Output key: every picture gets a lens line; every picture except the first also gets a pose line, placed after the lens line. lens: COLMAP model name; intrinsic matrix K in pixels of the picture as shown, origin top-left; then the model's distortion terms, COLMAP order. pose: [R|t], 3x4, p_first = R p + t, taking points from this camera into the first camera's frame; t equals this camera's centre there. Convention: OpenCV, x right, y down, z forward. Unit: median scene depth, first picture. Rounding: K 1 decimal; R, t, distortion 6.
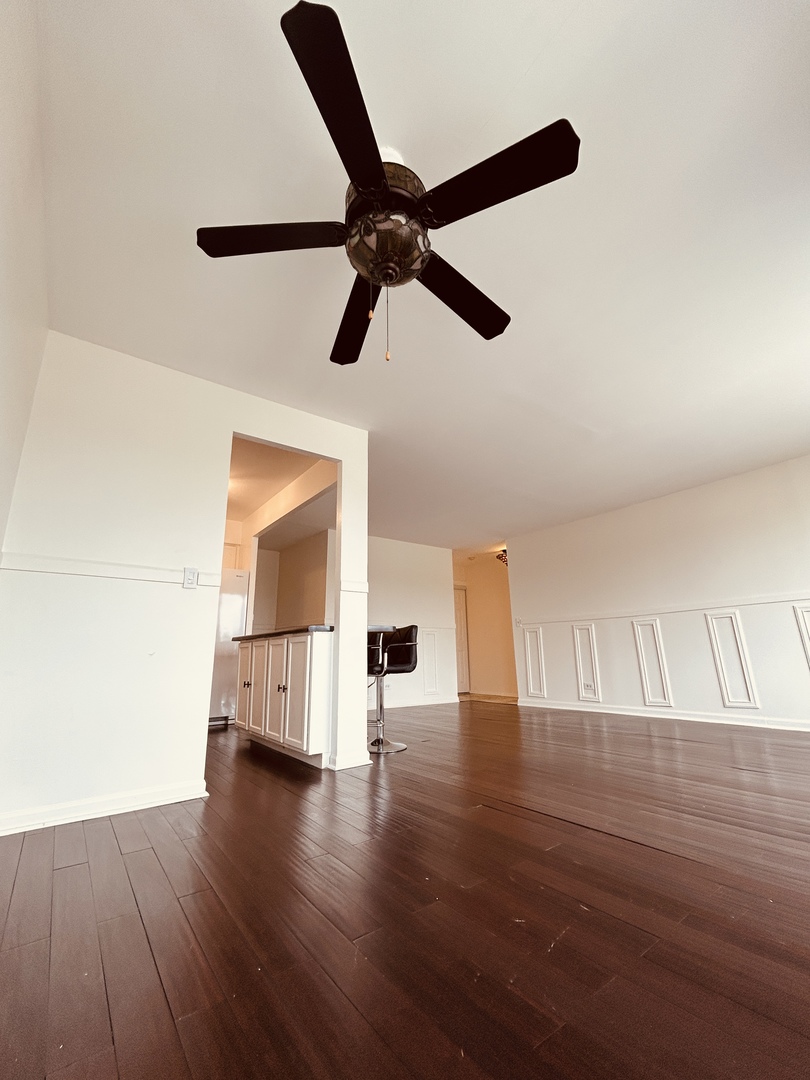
lens RADIAL K [[433.2, 0, 397.1], [0, 433.2, 537.9], [0, 0, 1]] dist [0.003504, 0.000080]
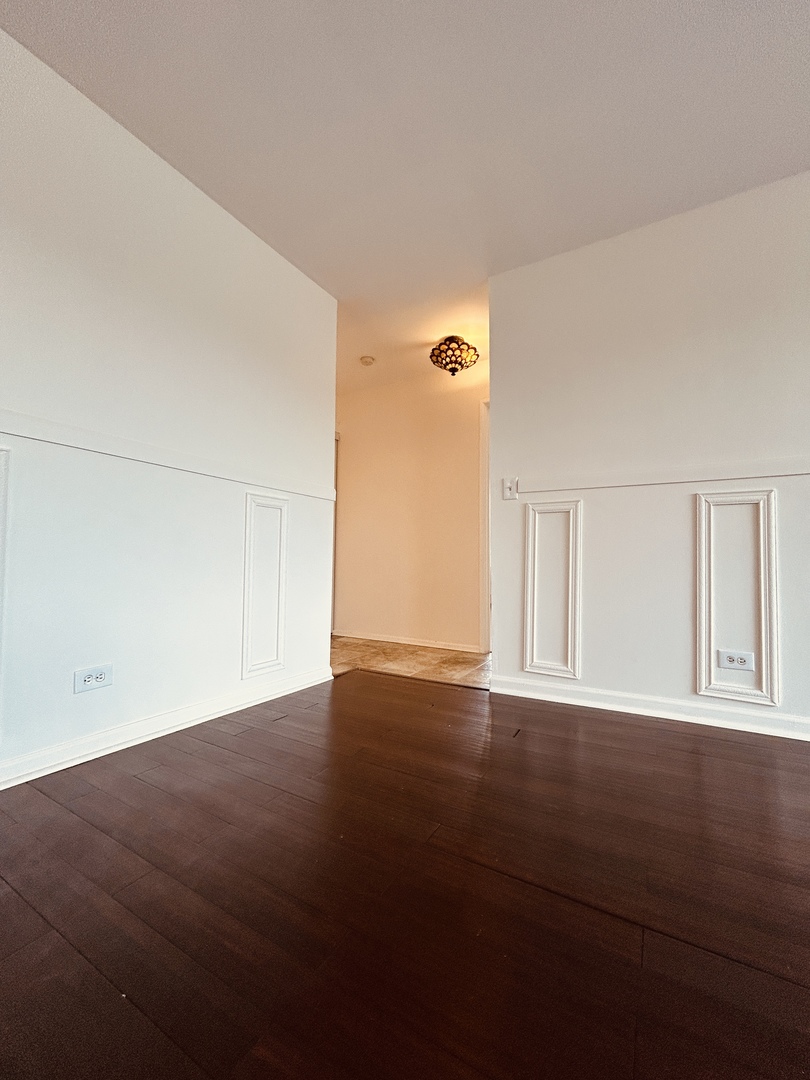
lens RADIAL K [[433.2, 0, 405.8], [0, 433.2, 534.7], [0, 0, 1]] dist [0.003504, 0.000080]
pose [[0.917669, 0.023297, 0.396662, 0.042991], [-0.110136, 0.974079, 0.197587, 0.176618], [-0.381777, -0.225006, 0.896448, 0.712316]]
